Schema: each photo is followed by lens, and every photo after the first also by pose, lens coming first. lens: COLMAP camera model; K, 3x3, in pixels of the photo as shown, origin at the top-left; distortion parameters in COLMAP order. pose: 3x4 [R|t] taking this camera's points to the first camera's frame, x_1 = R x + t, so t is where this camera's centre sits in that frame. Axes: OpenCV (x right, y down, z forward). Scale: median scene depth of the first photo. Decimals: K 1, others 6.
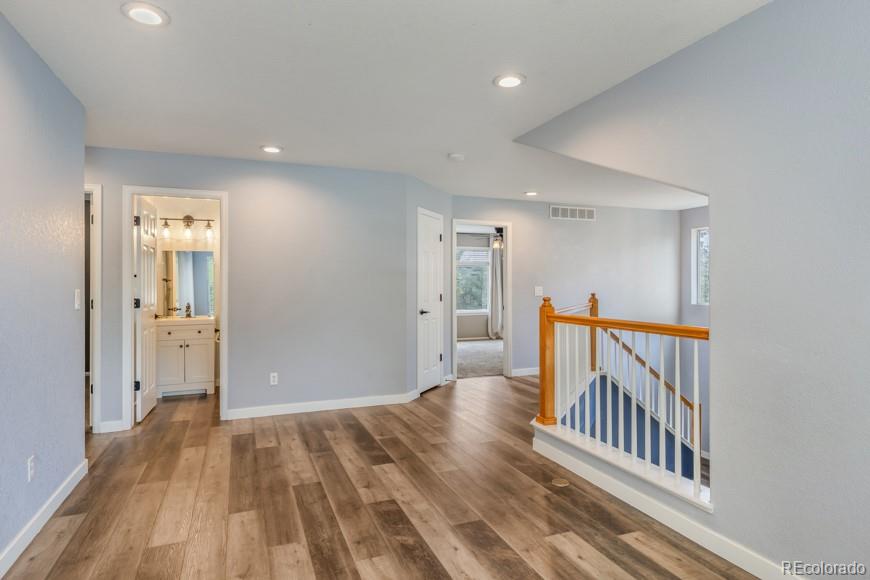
lens RADIAL K [[491.0, 0, 437.1], [0, 491.0, 286.2], [0, 0, 1]] dist [-0.035158, -0.000282]
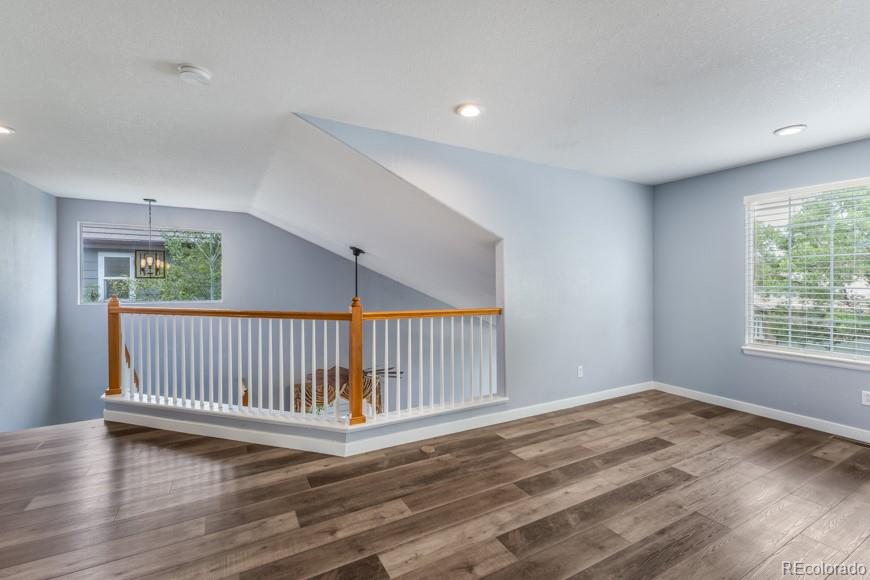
lens RADIAL K [[385.4, 0, 439.0], [0, 385.4, 285.8], [0, 0, 1]] dist [0.005085, -0.000029]
pose [[-0.134448, -0.011738, 0.990851, -0.780508], [0.003210, 0.999919, 0.012281, -0.009194], [-0.990915, 0.004832, -0.134400, 1.260285]]
